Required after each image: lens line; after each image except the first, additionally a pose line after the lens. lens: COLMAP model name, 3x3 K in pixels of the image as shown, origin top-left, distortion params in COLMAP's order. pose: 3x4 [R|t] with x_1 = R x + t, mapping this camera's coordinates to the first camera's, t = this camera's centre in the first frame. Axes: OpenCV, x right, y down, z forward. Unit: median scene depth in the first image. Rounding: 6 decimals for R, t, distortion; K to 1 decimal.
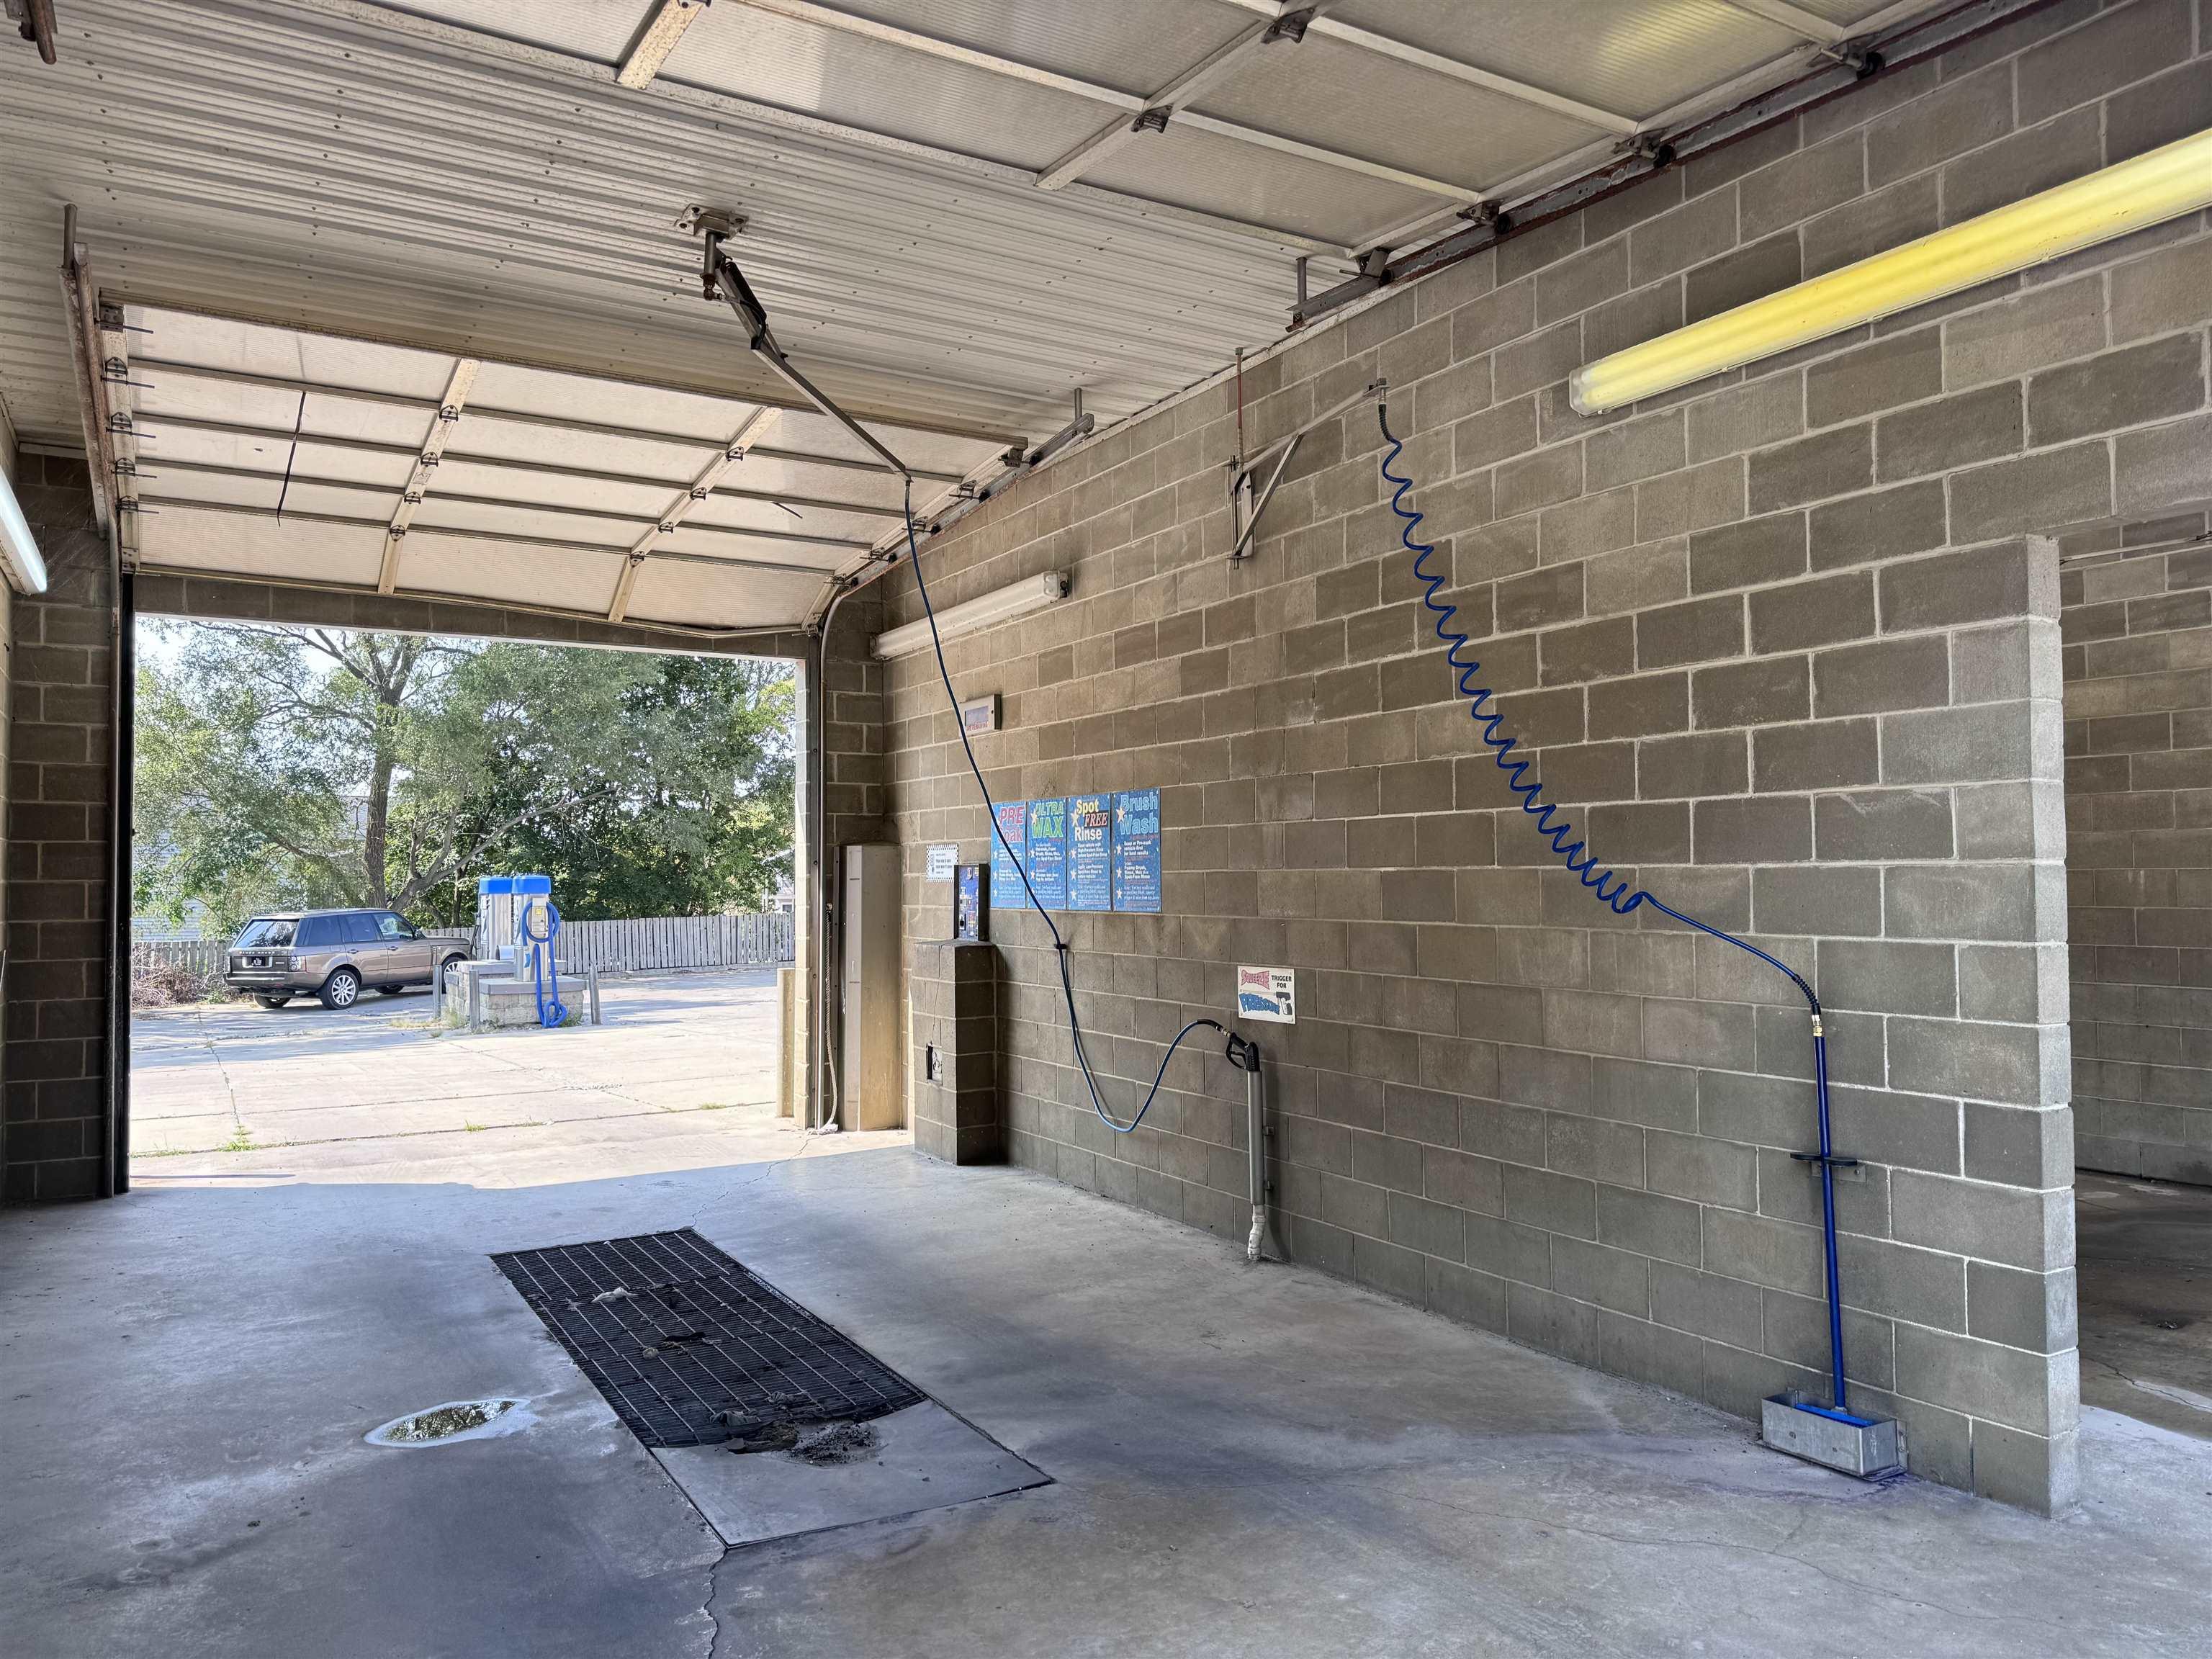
lens RADIAL K [[1565.9, 0, 1106.0], [0, 1565.9, 829.5], [0, 0, 1]] dist [0.099943, -0.134995]
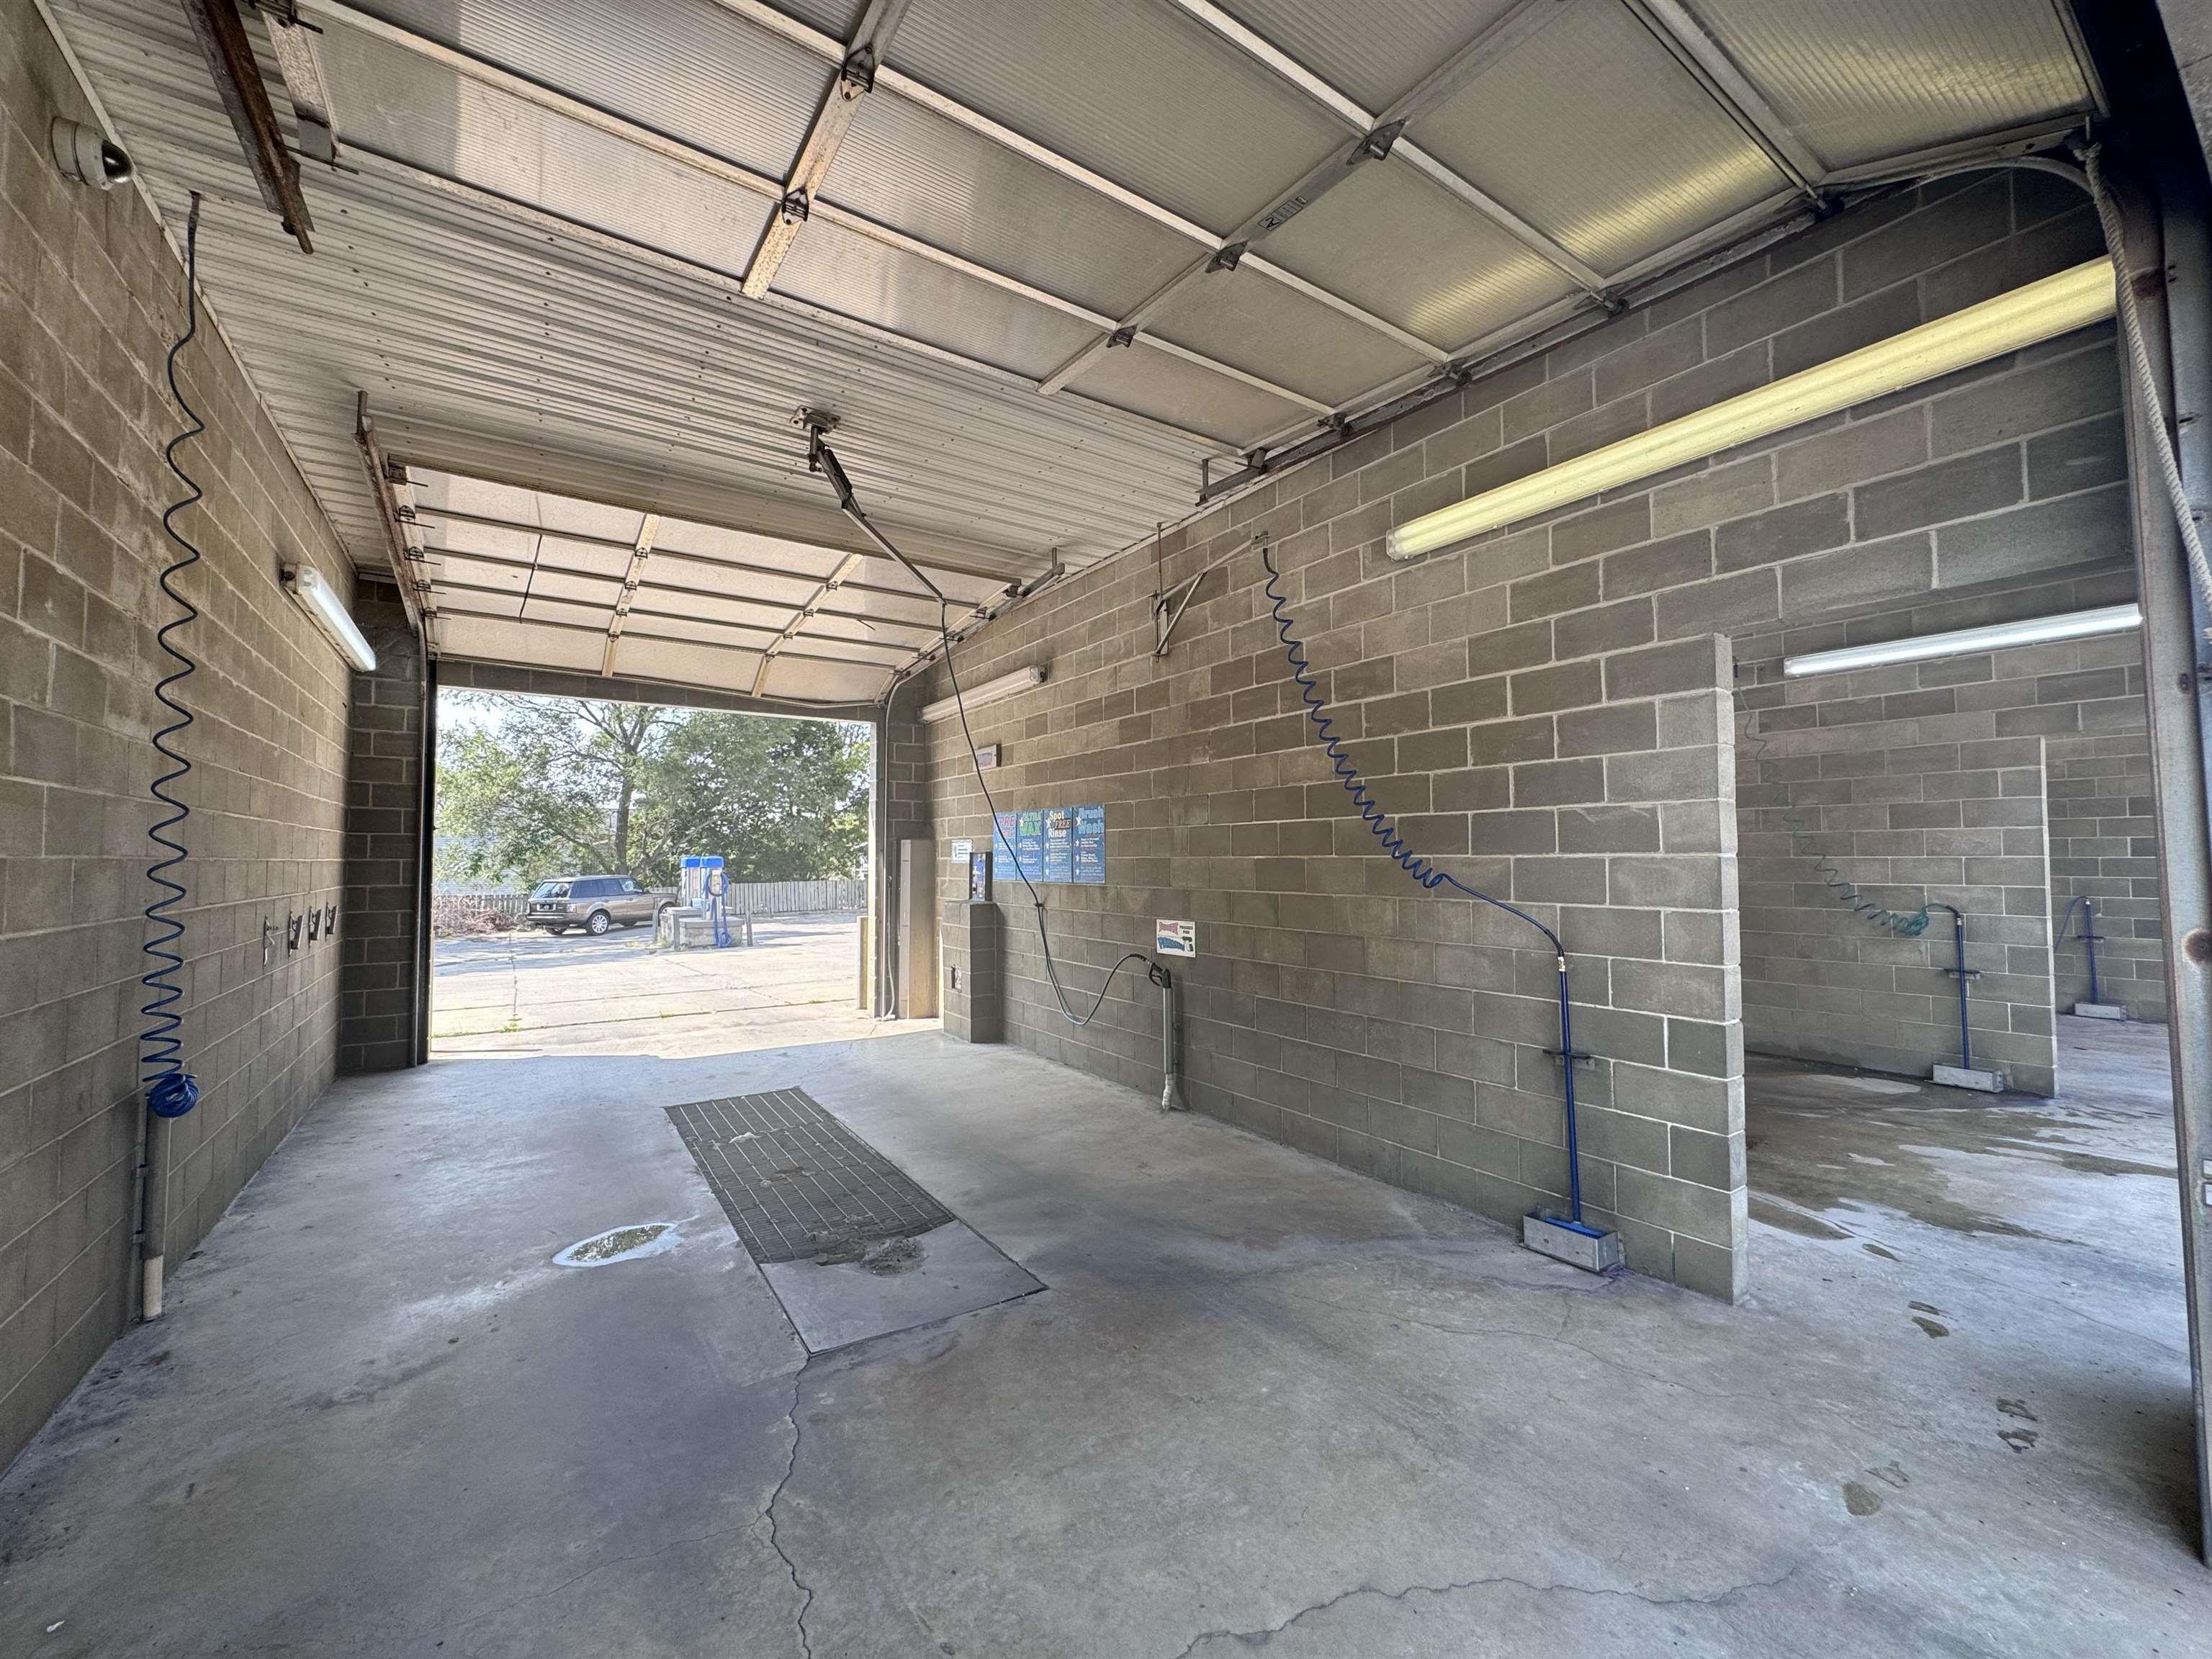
lens RADIAL K [[883.7, 0, 1103.0], [0, 883.7, 822.8], [0, 0, 1]] dist [0.000258, 0.000080]
pose [[0.998201, 0.006930, 0.059553, -0.026888], [-0.006330, 0.999927, -0.010251, 0.001912], [-0.059620, 0.009856, 0.998172, 0.168658]]
